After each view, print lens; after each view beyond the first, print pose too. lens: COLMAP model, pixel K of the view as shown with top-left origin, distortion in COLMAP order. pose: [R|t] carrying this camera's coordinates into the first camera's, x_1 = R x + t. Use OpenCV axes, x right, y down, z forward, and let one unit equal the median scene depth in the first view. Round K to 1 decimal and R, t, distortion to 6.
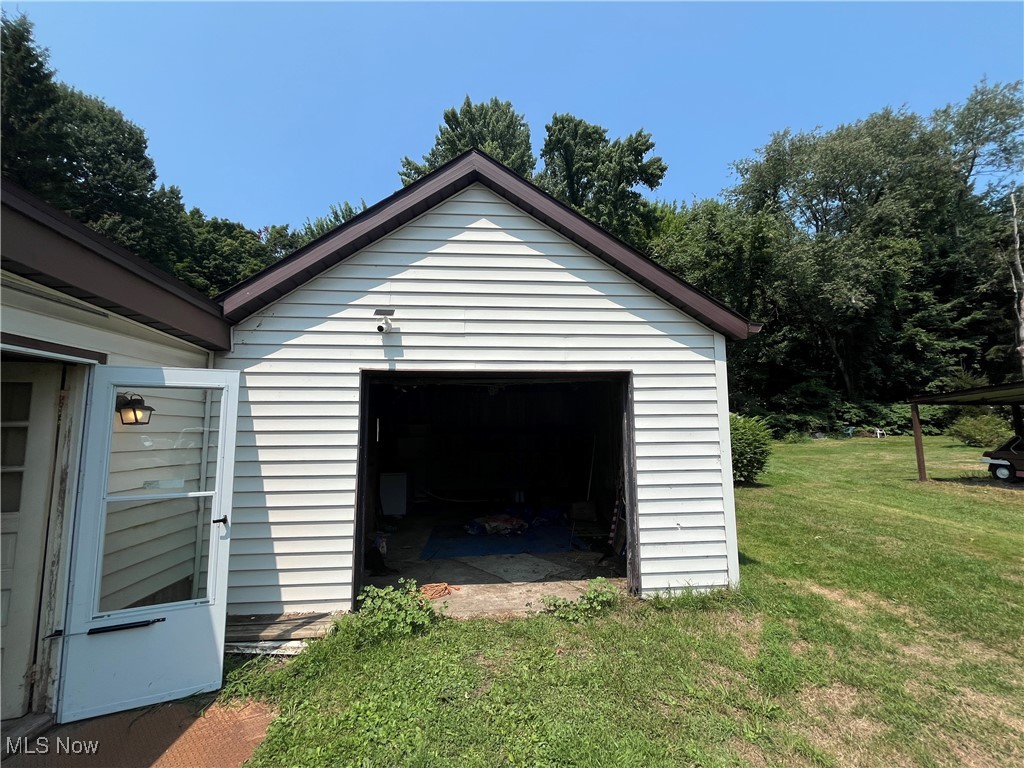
lens RADIAL K [[411.5, 0, 514.6], [0, 411.5, 388.3], [0, 0, 1]] dist [-0.005313, 0.000606]
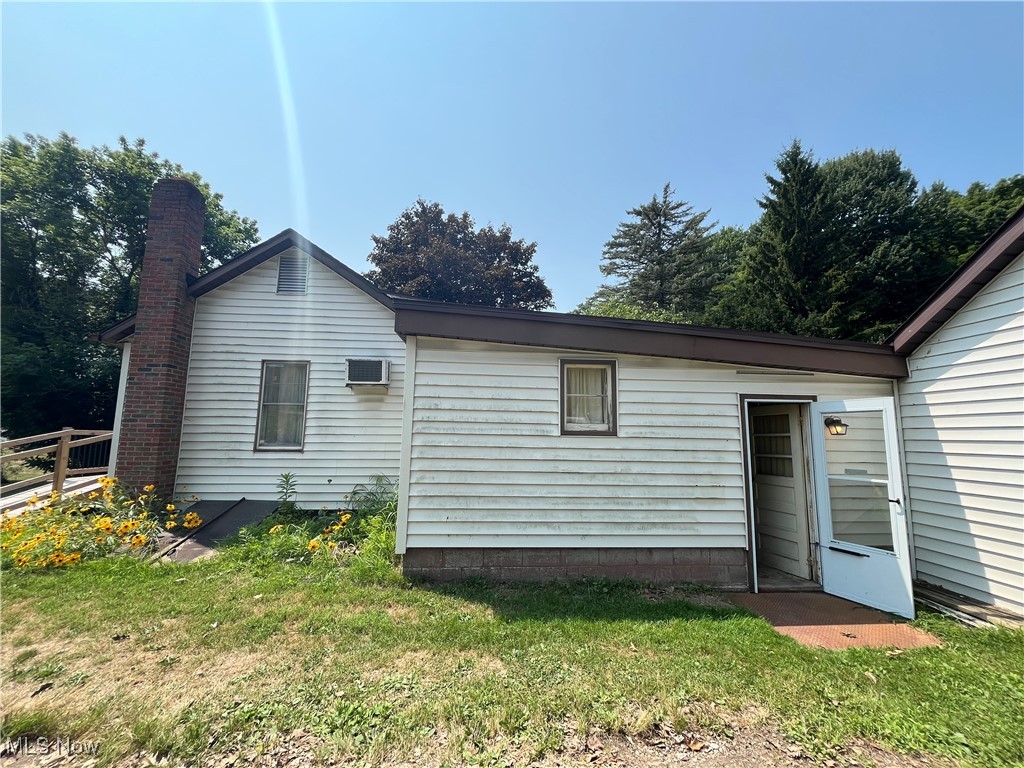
lens RADIAL K [[411.5, 0, 515.1], [0, 411.5, 385.1], [0, 0, 1]] dist [-0.005313, 0.000606]
pose [[-0.004405, -0.115233, -0.993329, 0.576696], [0.090716, 0.989196, -0.115156, -0.030096], [0.995867, -0.090618, 0.006096, -0.232323]]
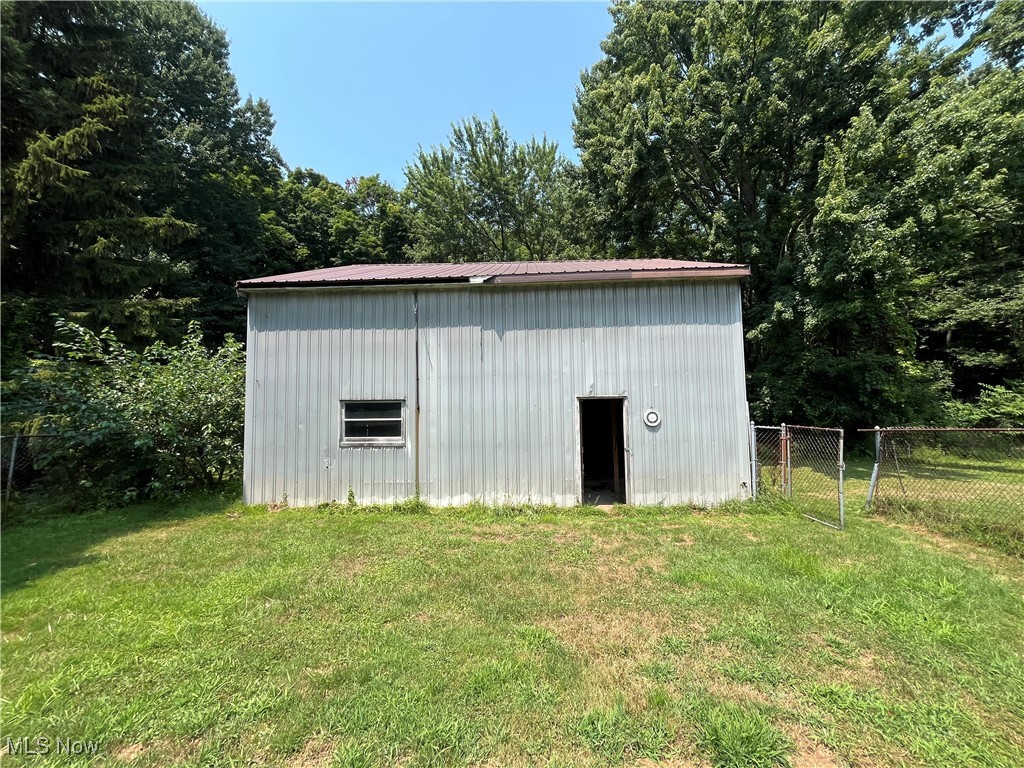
lens RADIAL K [[411.5, 0, 511.1], [0, 411.5, 391.1], [0, 0, 1]] dist [-0.005313, 0.000606]
pose [[0.994134, 0.004562, -0.108063, -2.394661], [-0.001641, 0.999631, 0.027107, 0.265991], [0.108146, -0.026770, 0.993774, 2.305877]]
